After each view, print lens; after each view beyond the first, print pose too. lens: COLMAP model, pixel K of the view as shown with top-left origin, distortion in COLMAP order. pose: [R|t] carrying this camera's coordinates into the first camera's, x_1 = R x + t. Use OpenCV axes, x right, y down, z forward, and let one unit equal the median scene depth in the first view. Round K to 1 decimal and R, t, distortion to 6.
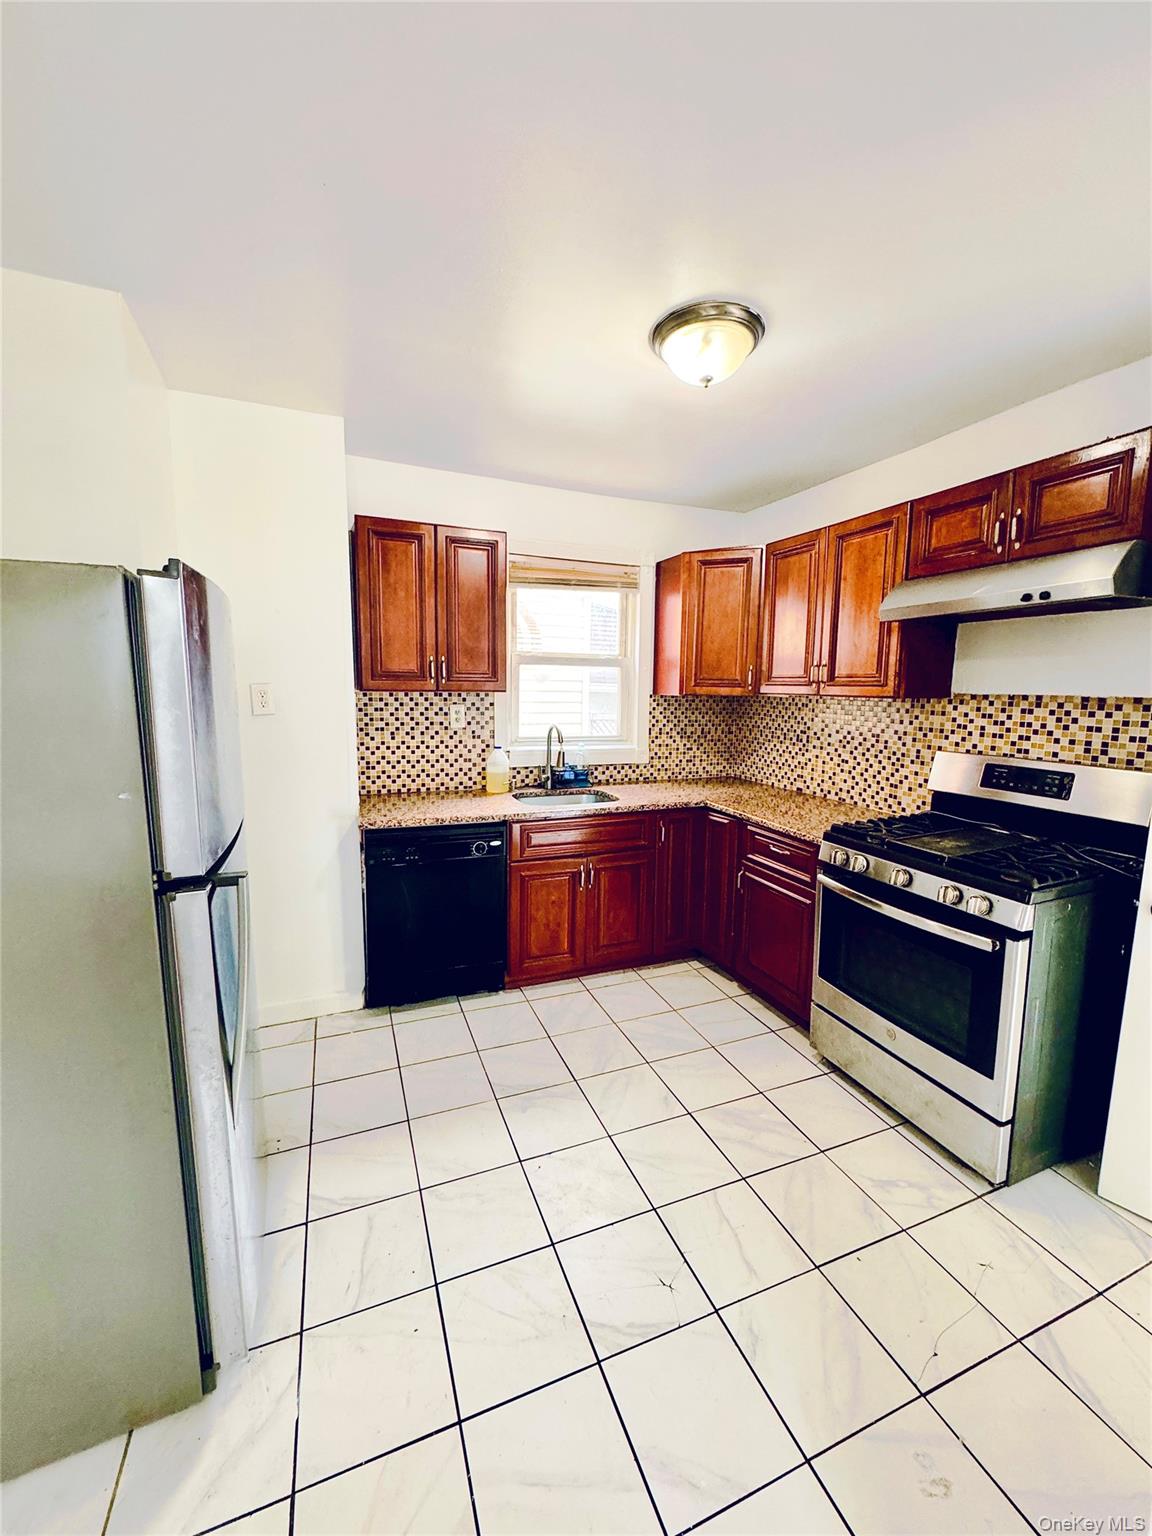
lens RADIAL K [[612.1, 0, 579.7], [0, 612.1, 764.3], [0, 0, 1]] dist [-0.000585, 0.000057]
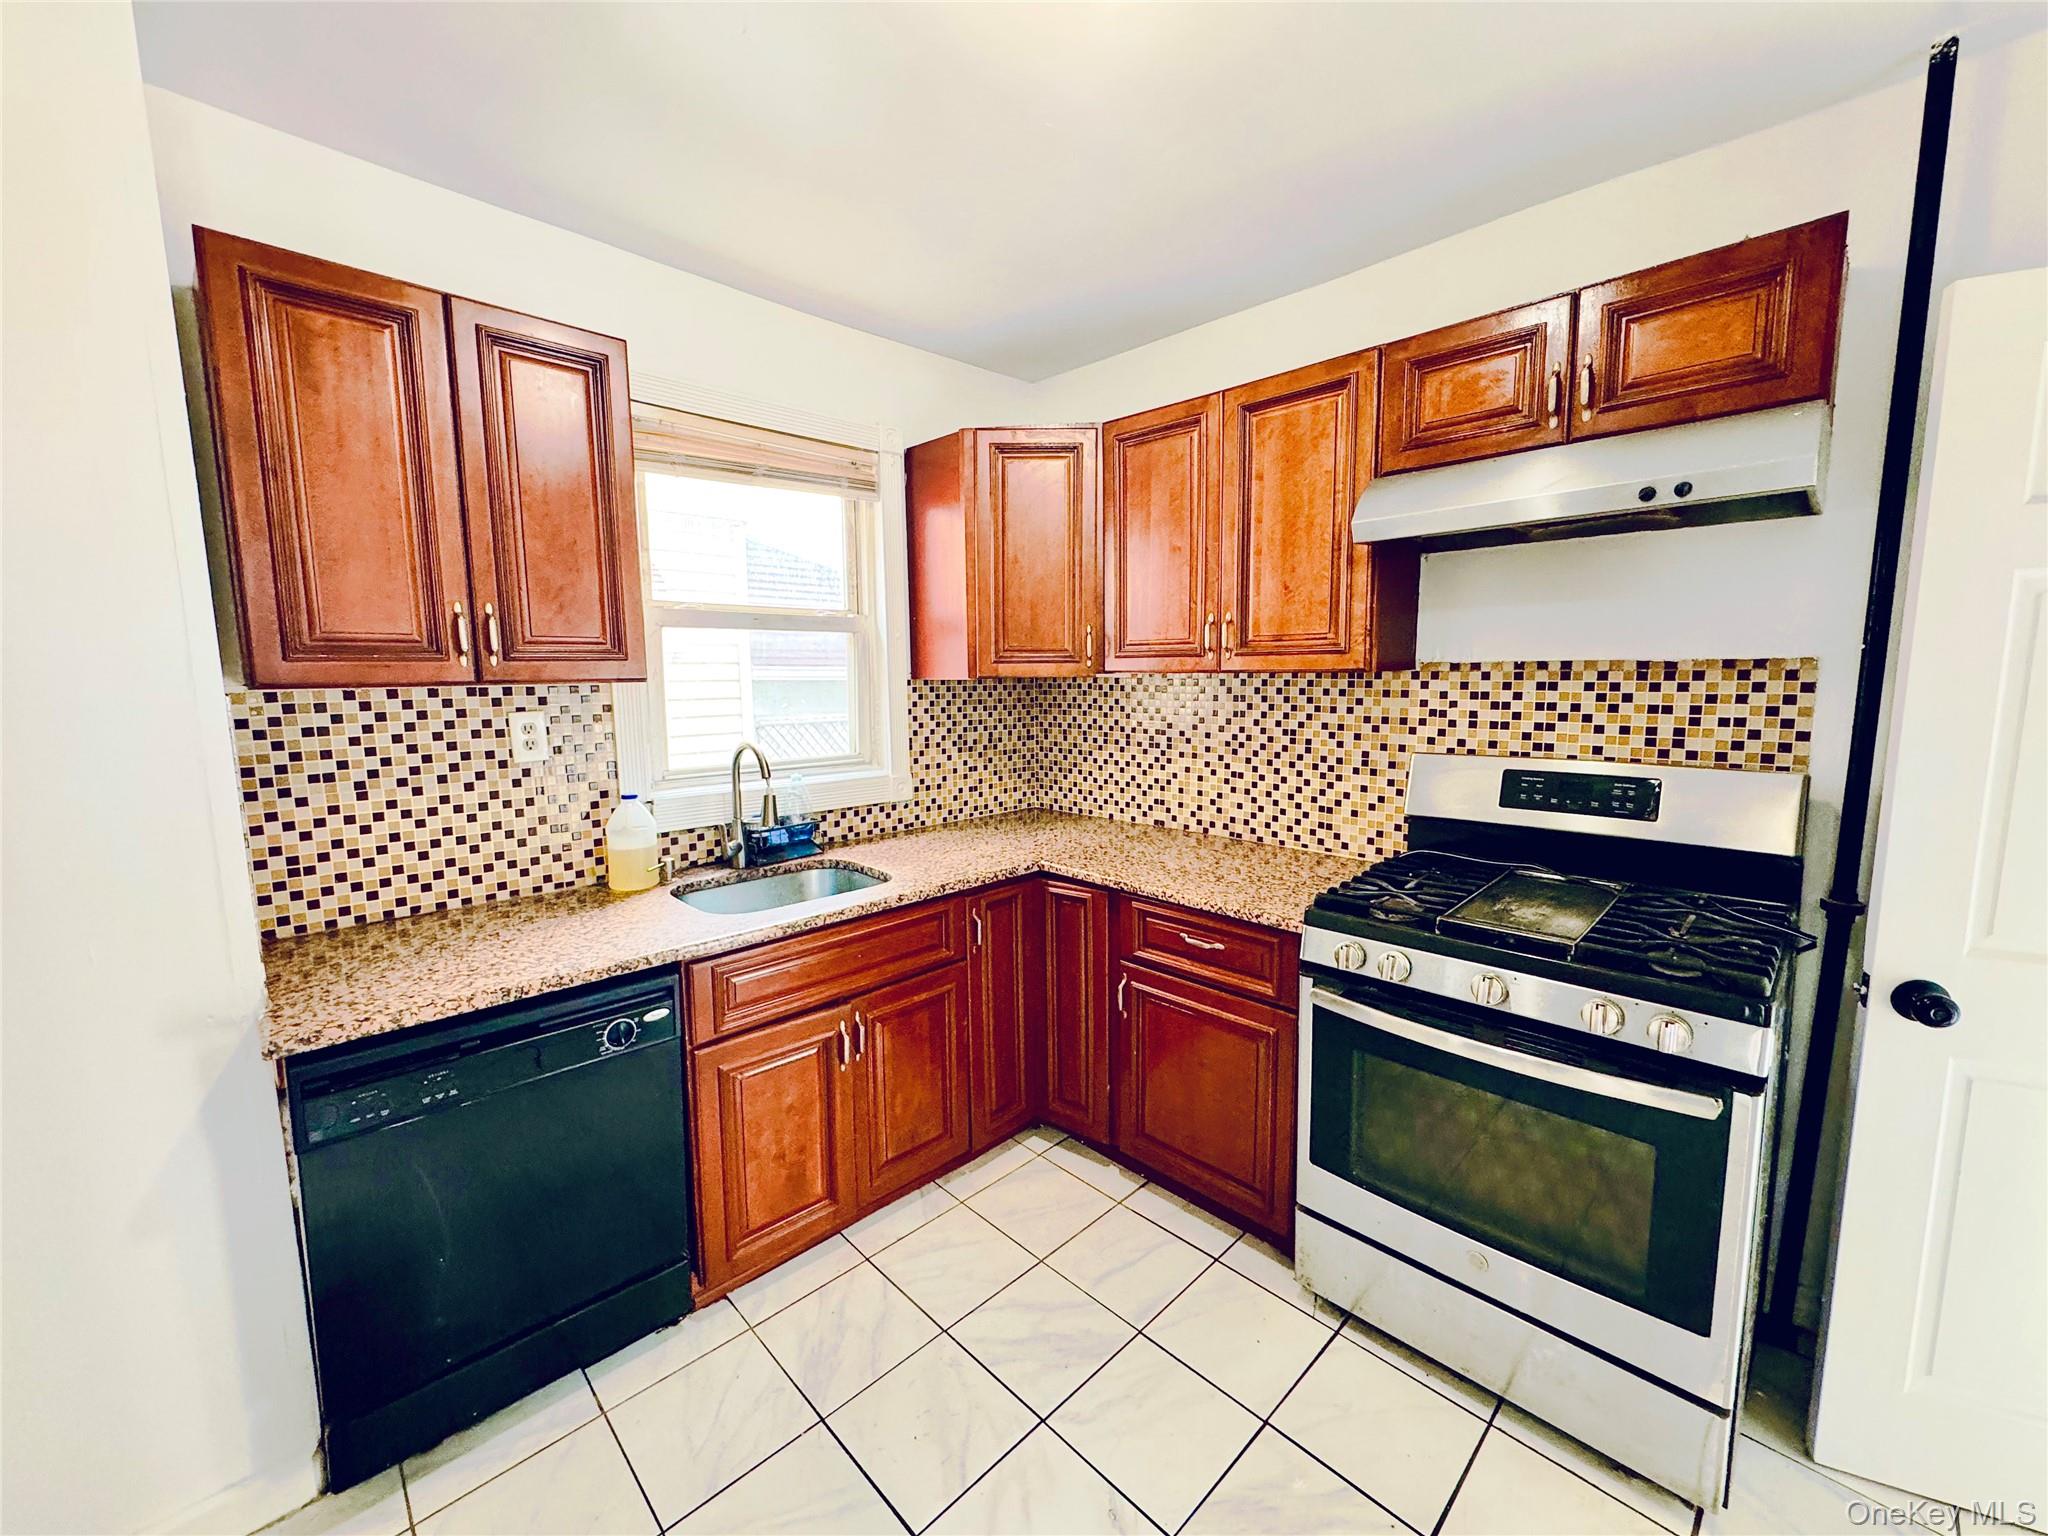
lens RADIAL K [[816.1, 0, 1024.0], [0, 816.1, 768.0], [0, 0, 1]] dist [-0.000585, 0.000057]
pose [[0.925856, -0.068290, 0.371655, -0.087882], [0.071553, 0.997424, 0.005022, -0.032795], [-0.371041, 0.021944, 0.928357, 0.300584]]
